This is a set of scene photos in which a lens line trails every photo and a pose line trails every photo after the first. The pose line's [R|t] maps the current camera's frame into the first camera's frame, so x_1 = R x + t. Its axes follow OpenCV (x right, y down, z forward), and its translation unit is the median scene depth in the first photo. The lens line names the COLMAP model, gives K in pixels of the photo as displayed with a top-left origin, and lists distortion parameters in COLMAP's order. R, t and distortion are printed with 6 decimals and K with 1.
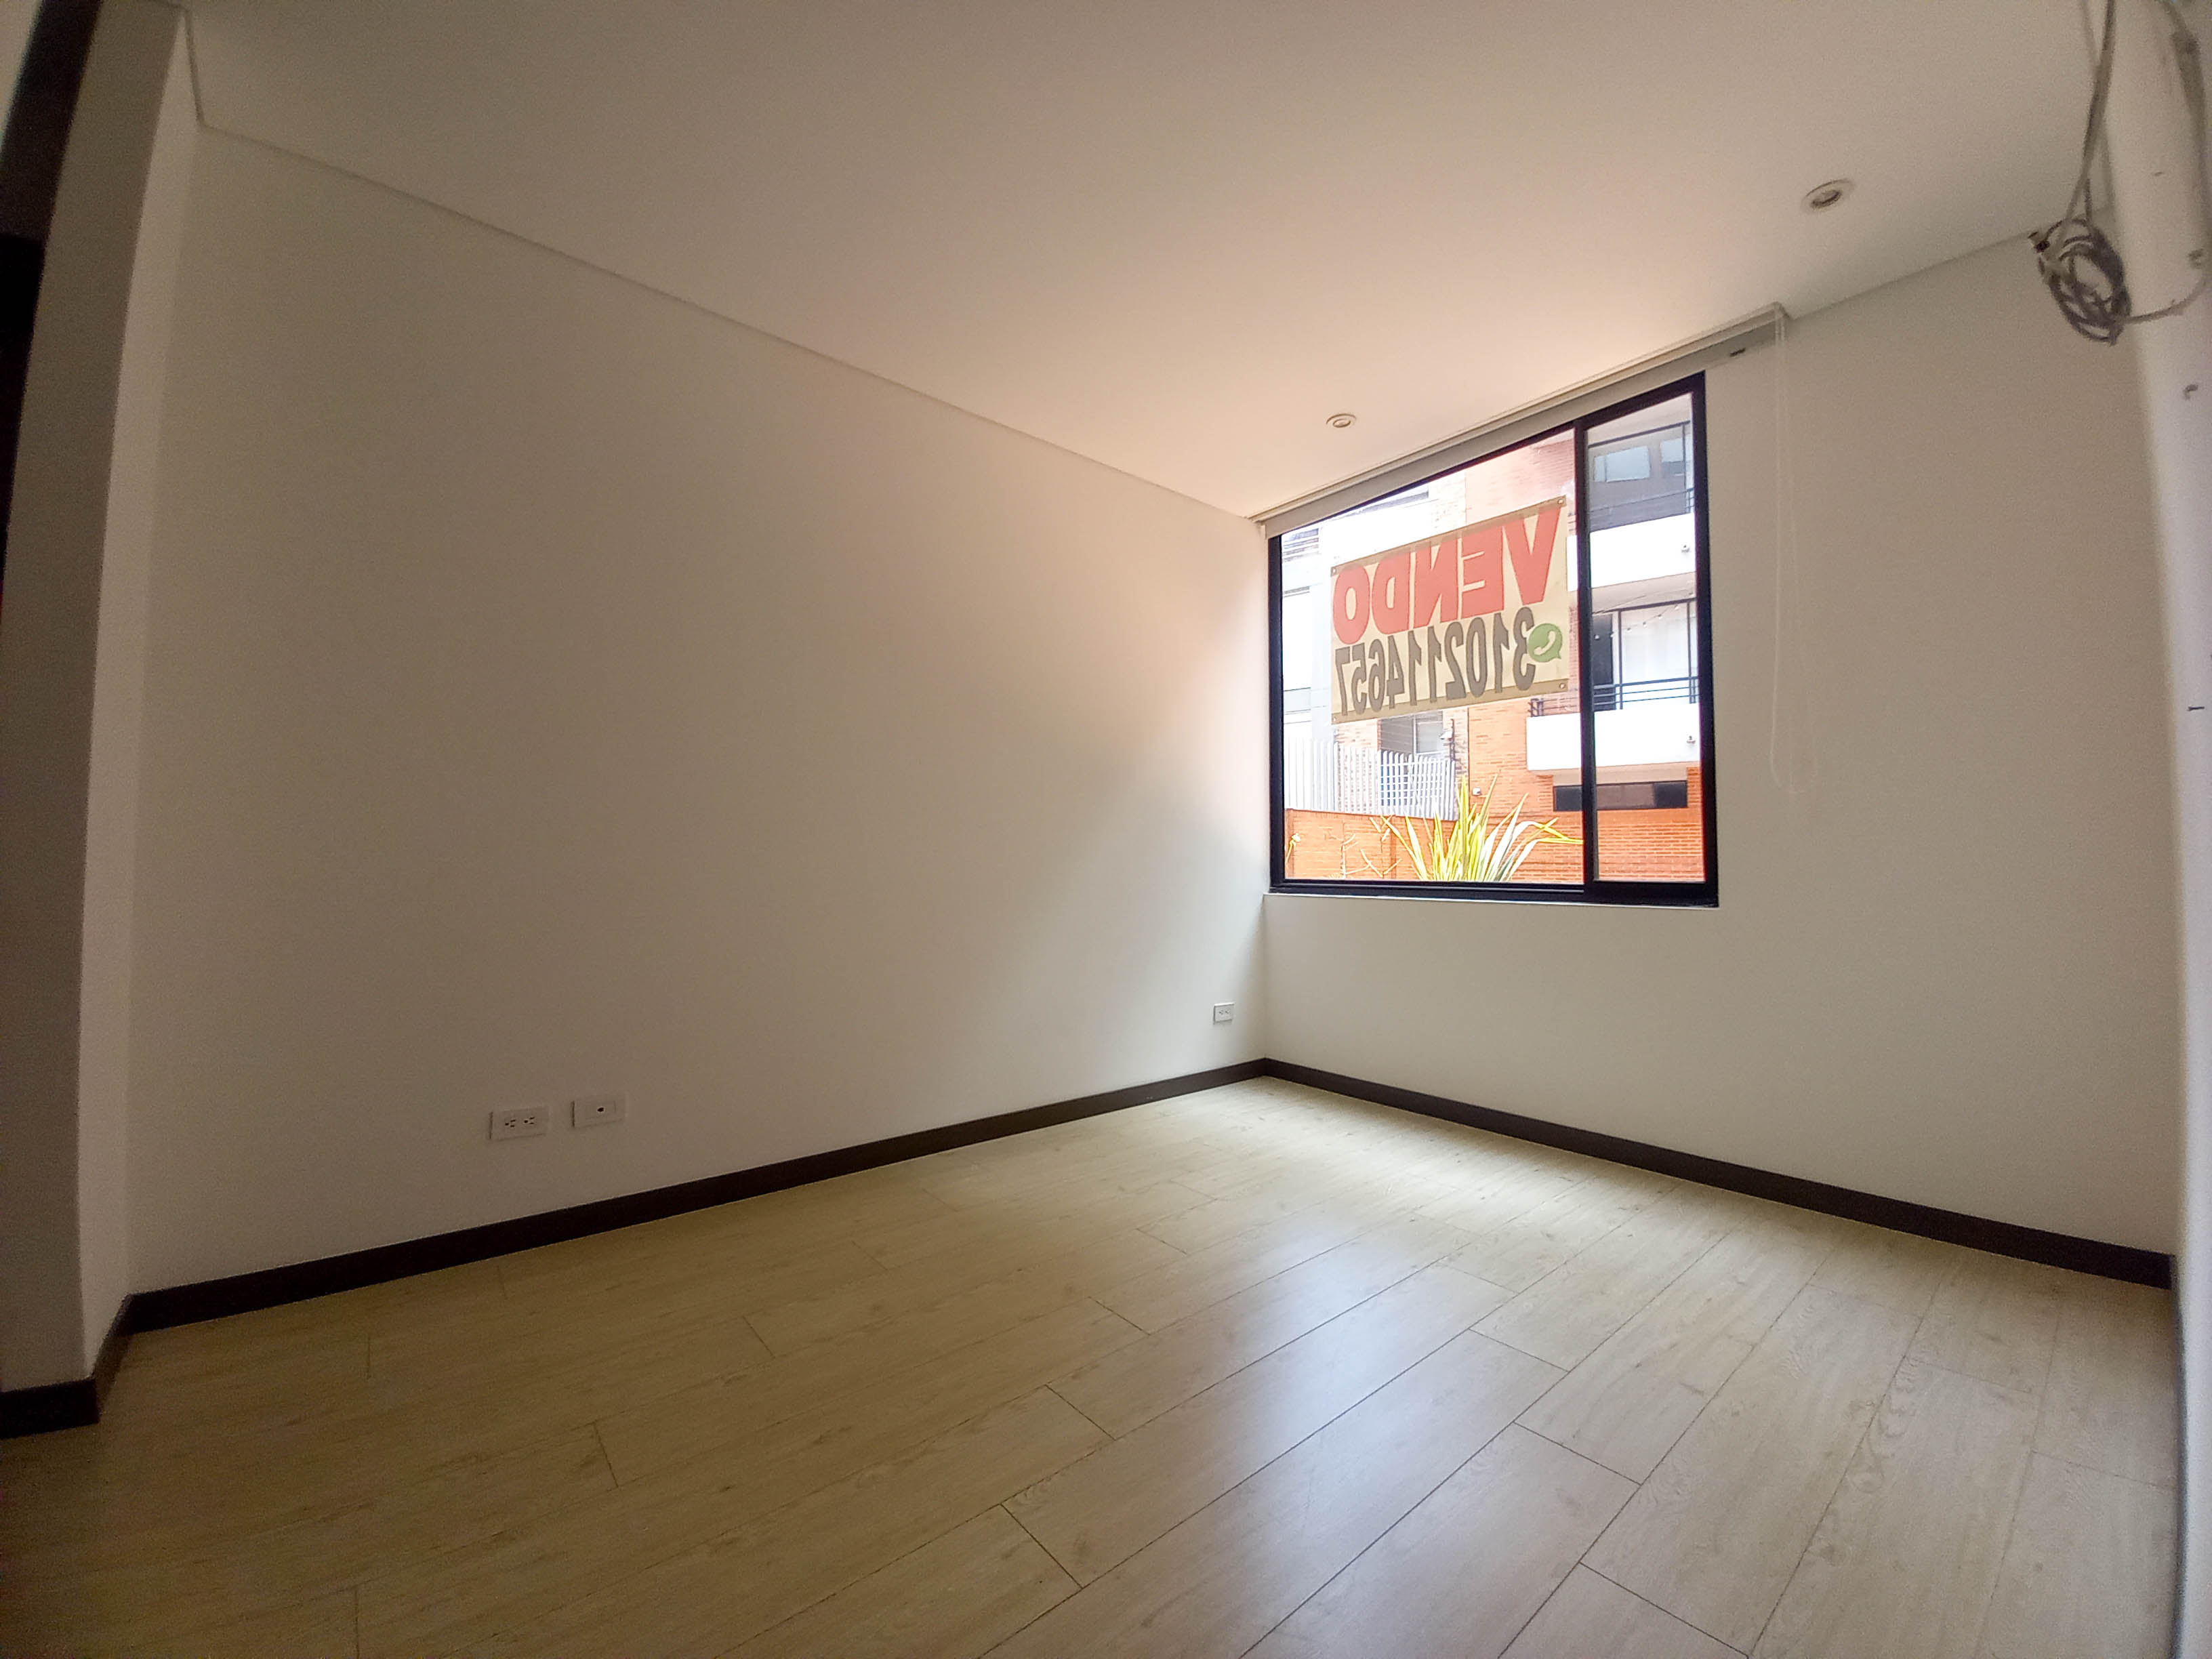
lens RADIAL K [[865.4, 0, 1120.5], [0, 865.4, 824.9], [0, 0, 1]] dist [0.013726, -0.015613]
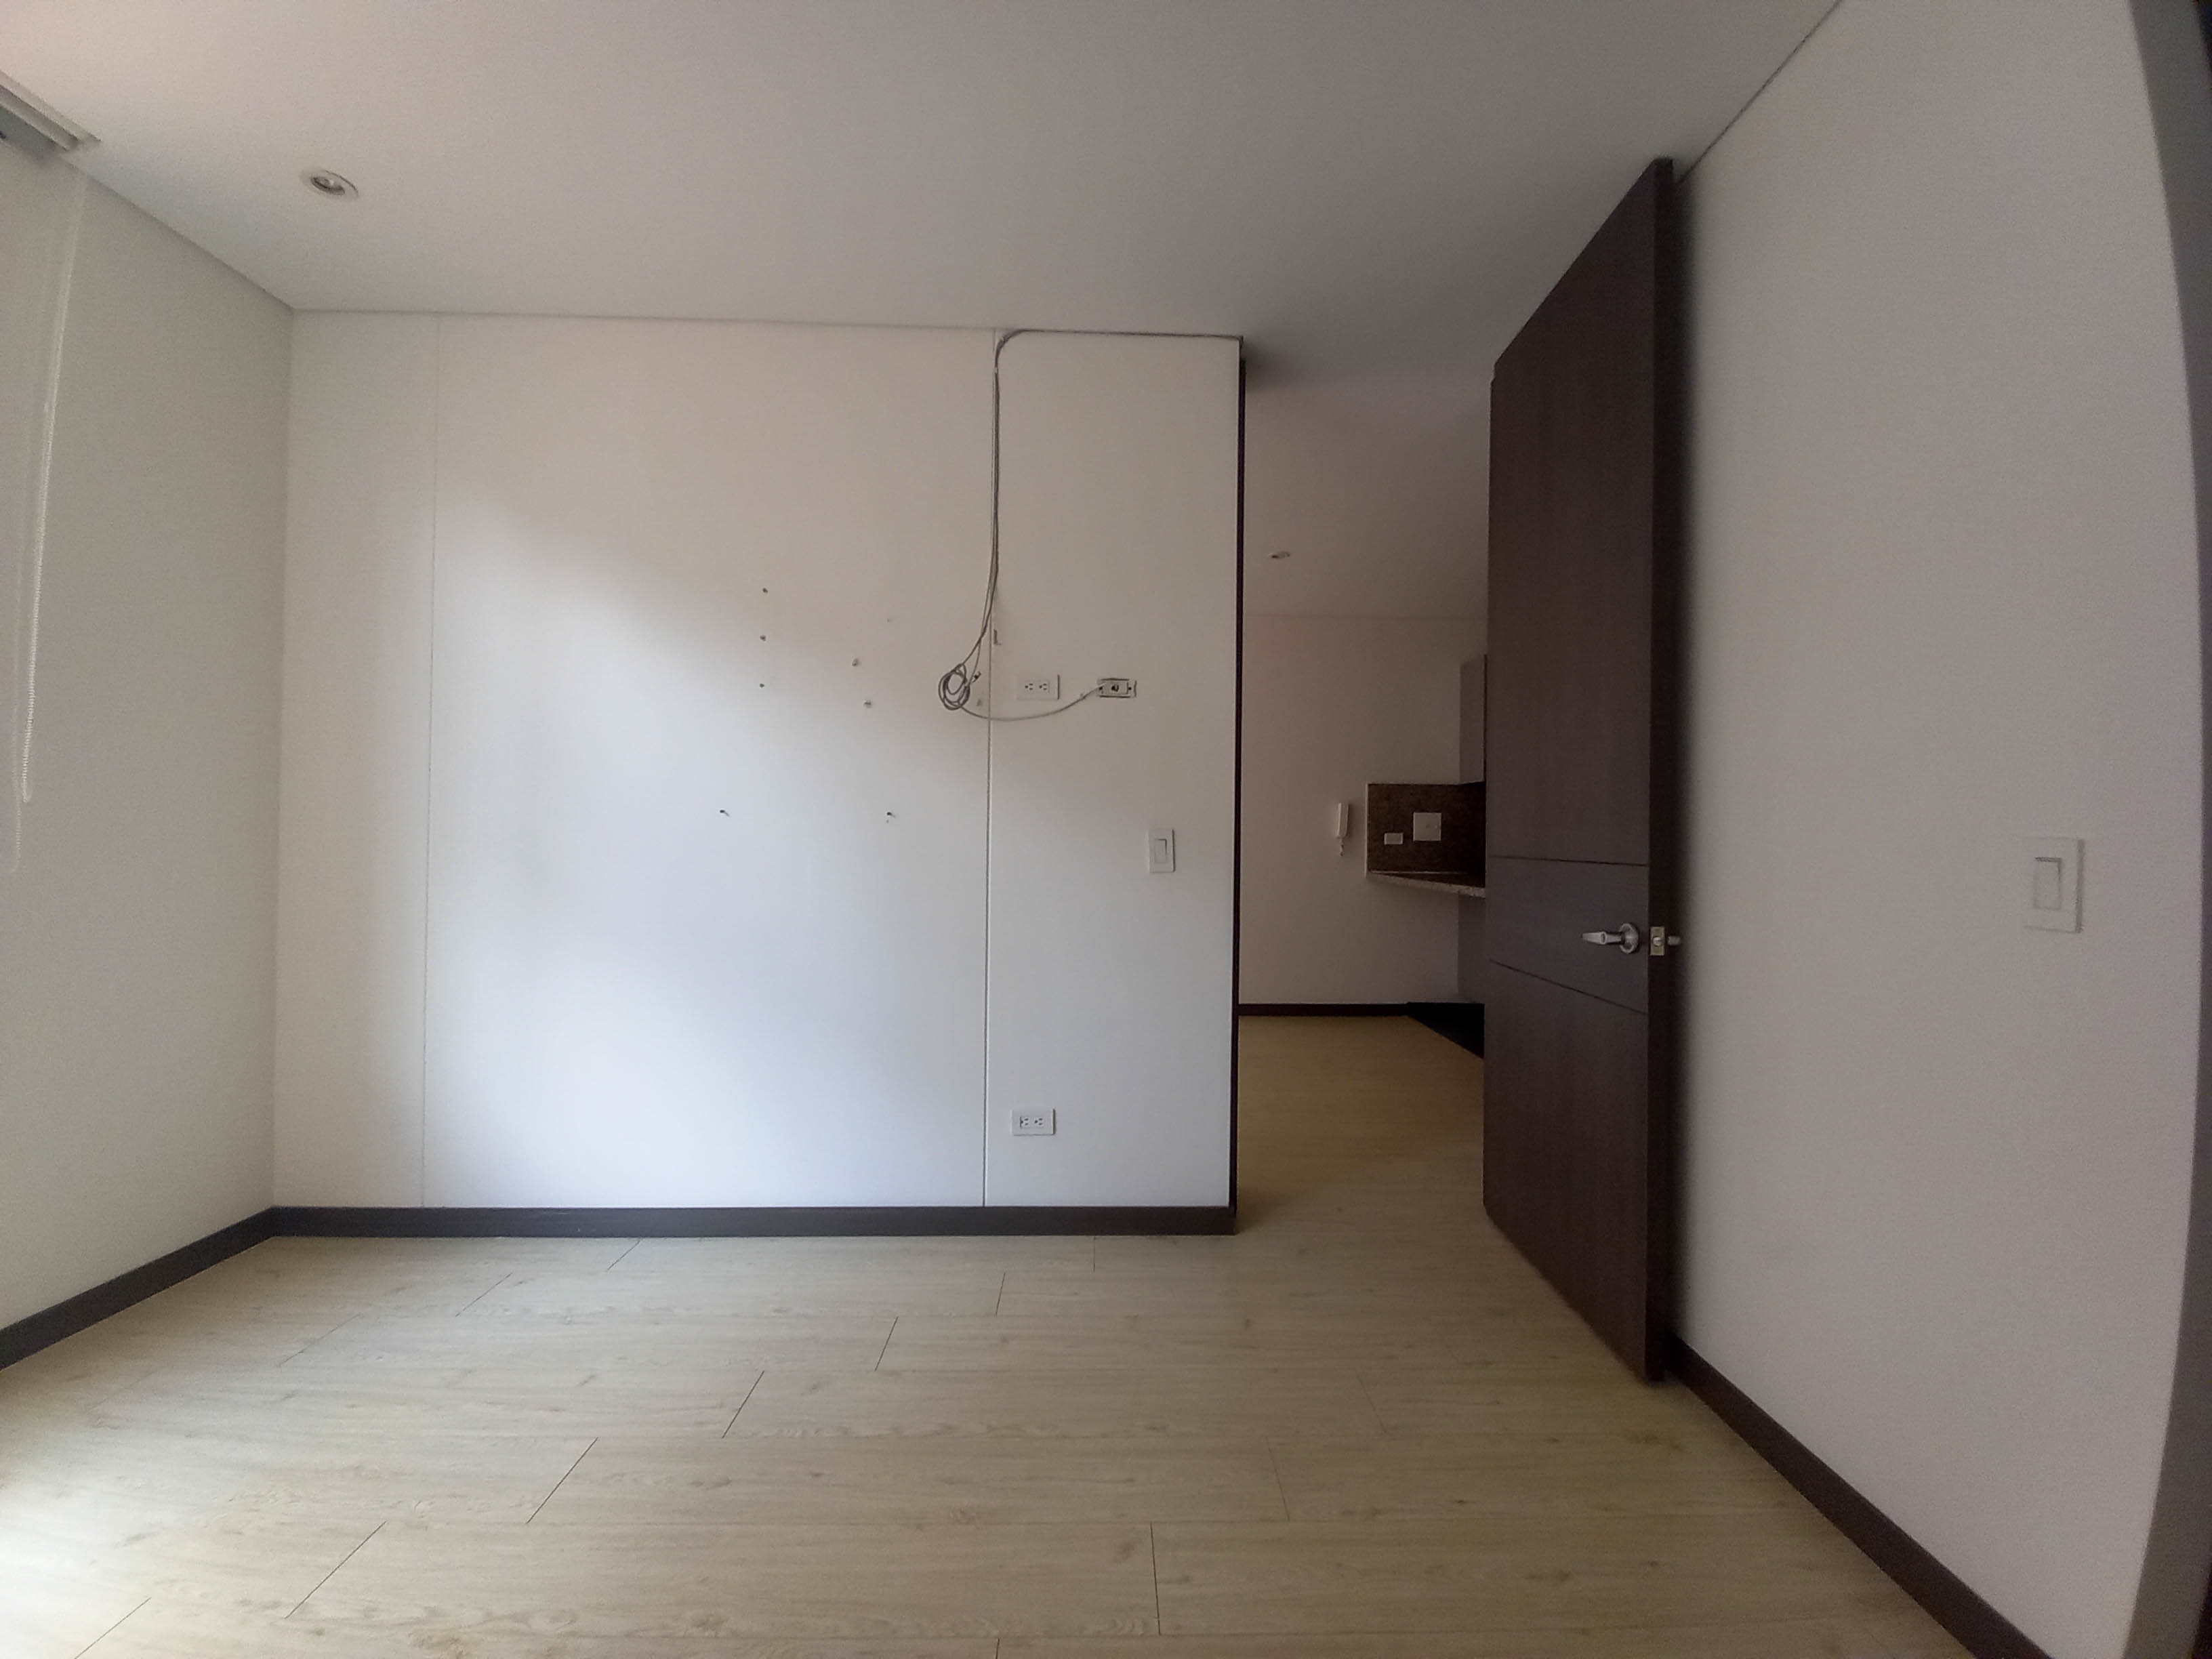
lens RADIAL K [[839.7, 0, 1132.3], [0, 839.7, 833.0], [0, 0, 1]] dist [-0.031600, -0.000771]
pose [[-0.784841, -0.006092, 0.619667, -0.239860], [-0.038603, 0.998490, -0.039076, -0.015496], [-0.618493, -0.054589, -0.783892, 0.644348]]
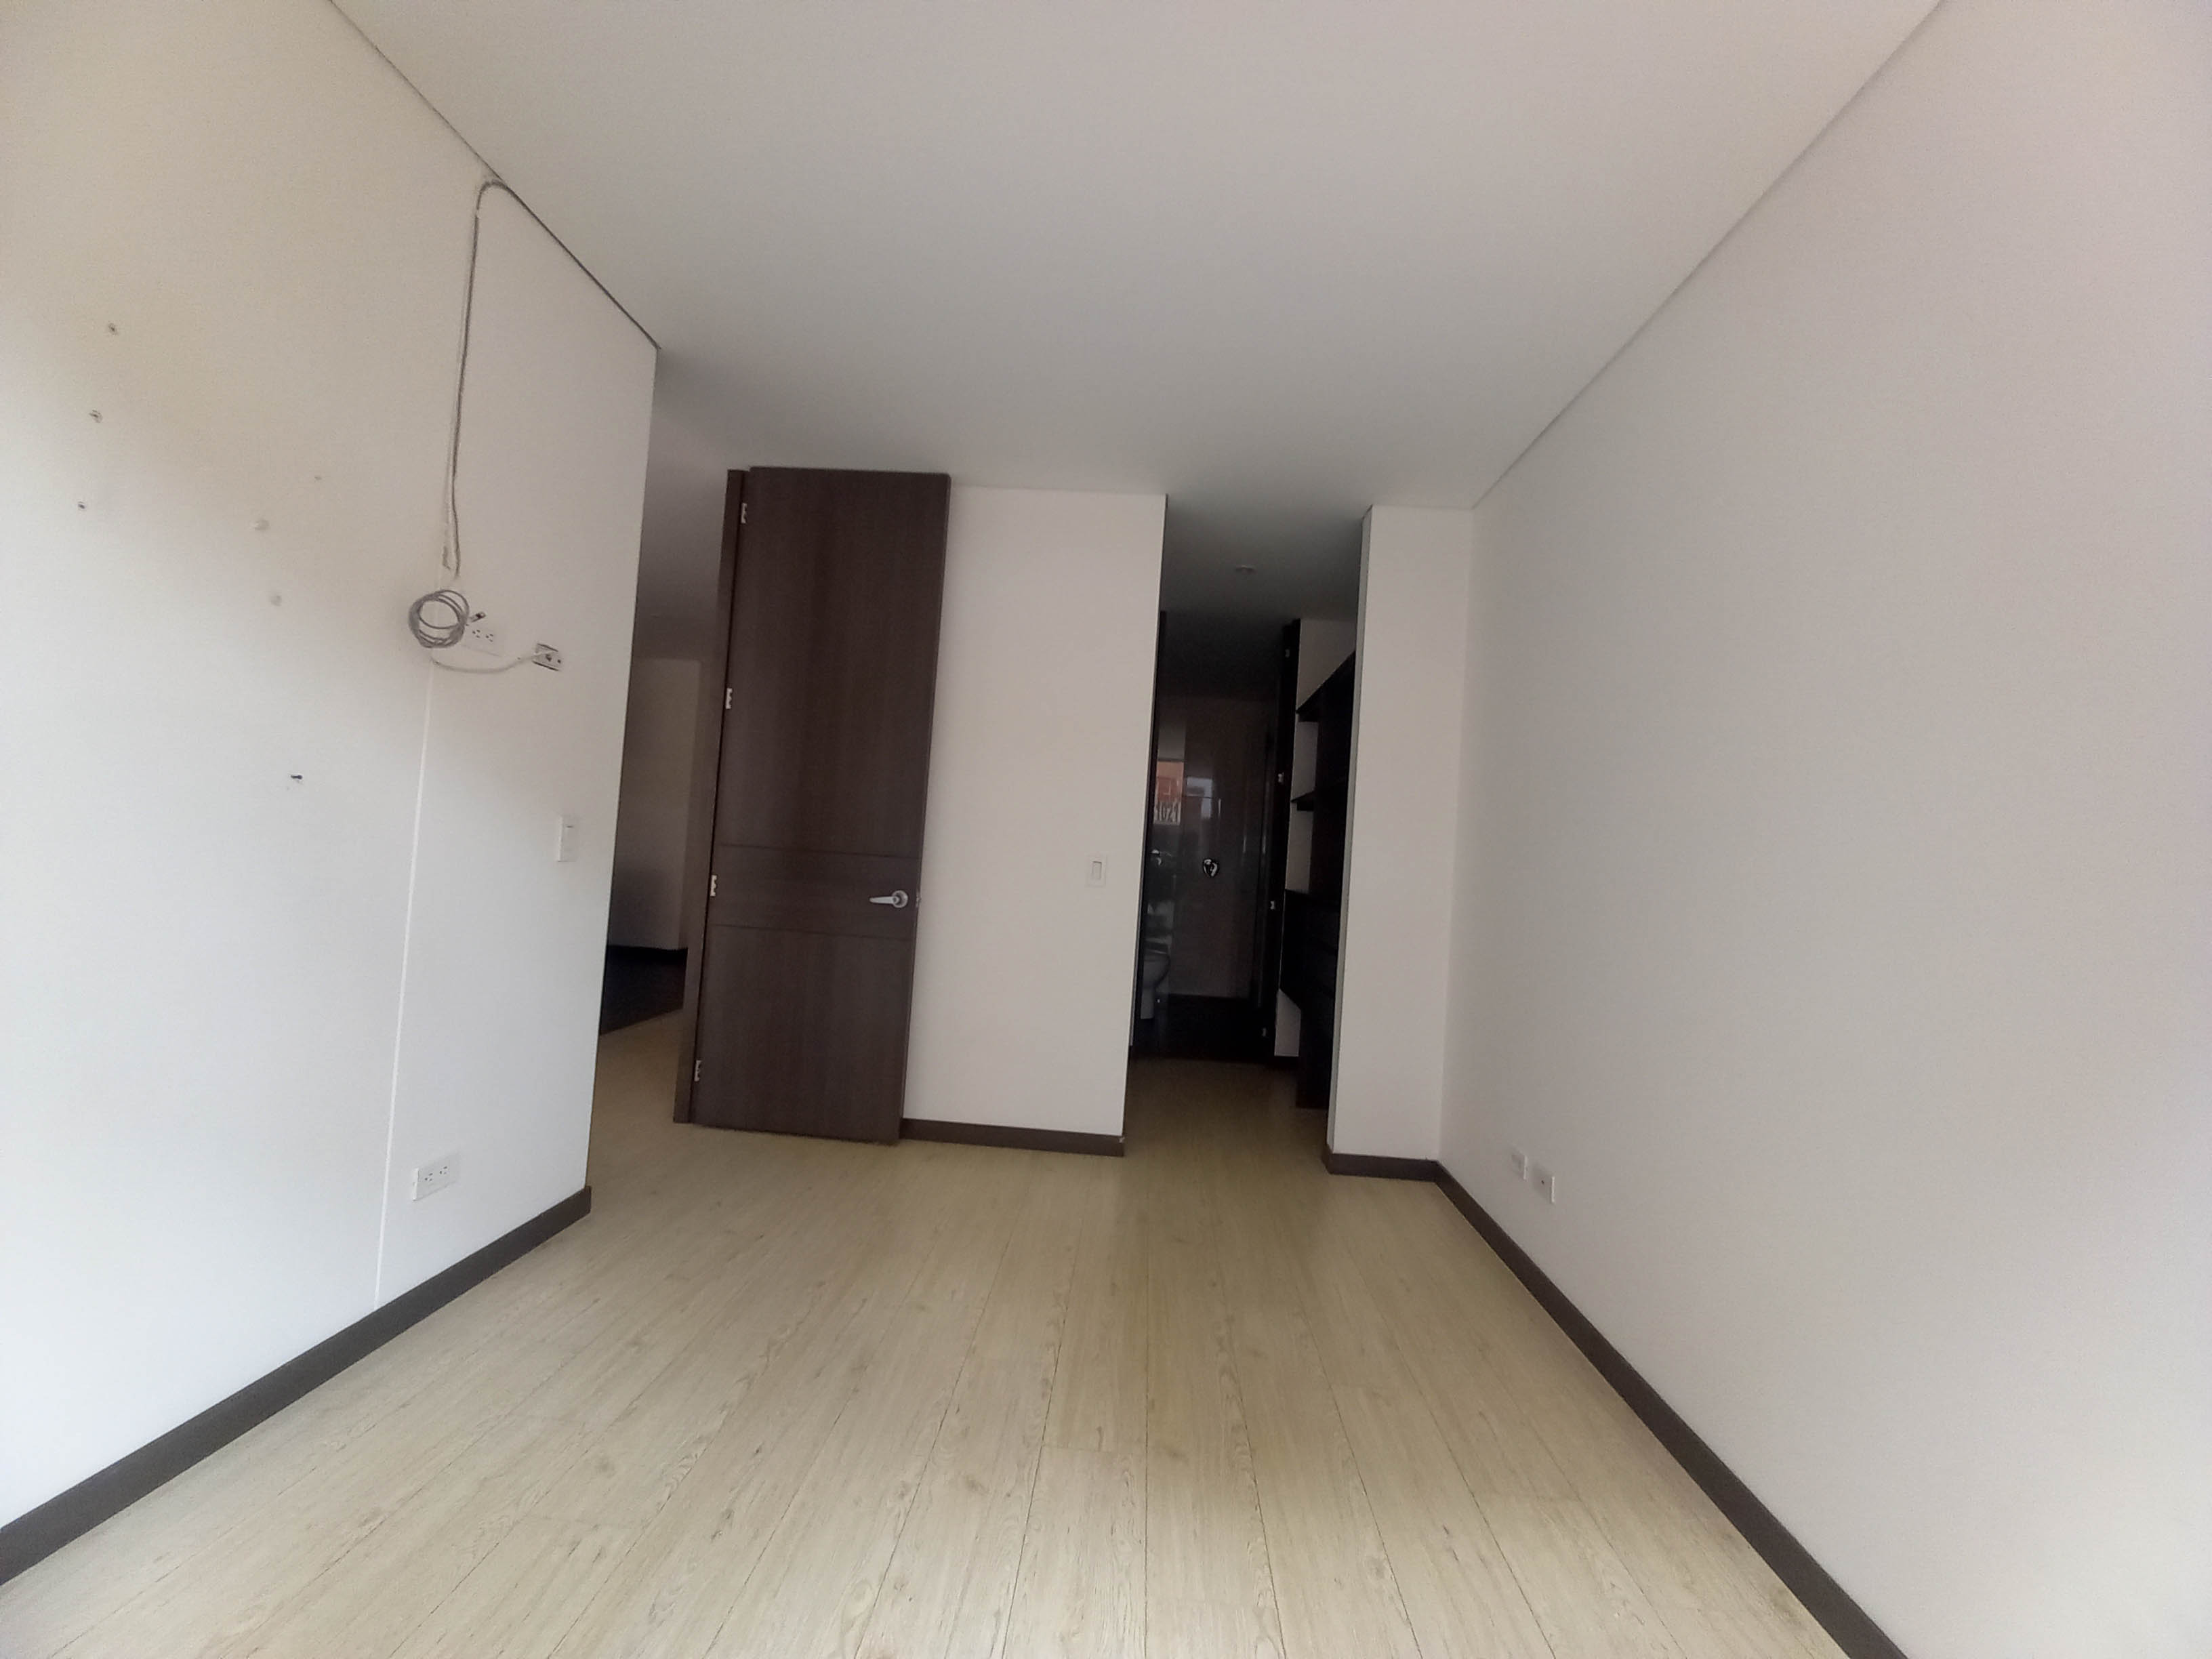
lens RADIAL K [[839.7, 0, 1132.3], [0, 839.7, 833.0], [0, 0, 1]] dist [-0.031600, -0.000771]
pose [[-0.661329, -0.063863, -0.747372, 0.339003], [-0.034564, 0.997905, -0.054687, -0.013096], [0.749299, -0.010334, -0.662151, 0.837361]]
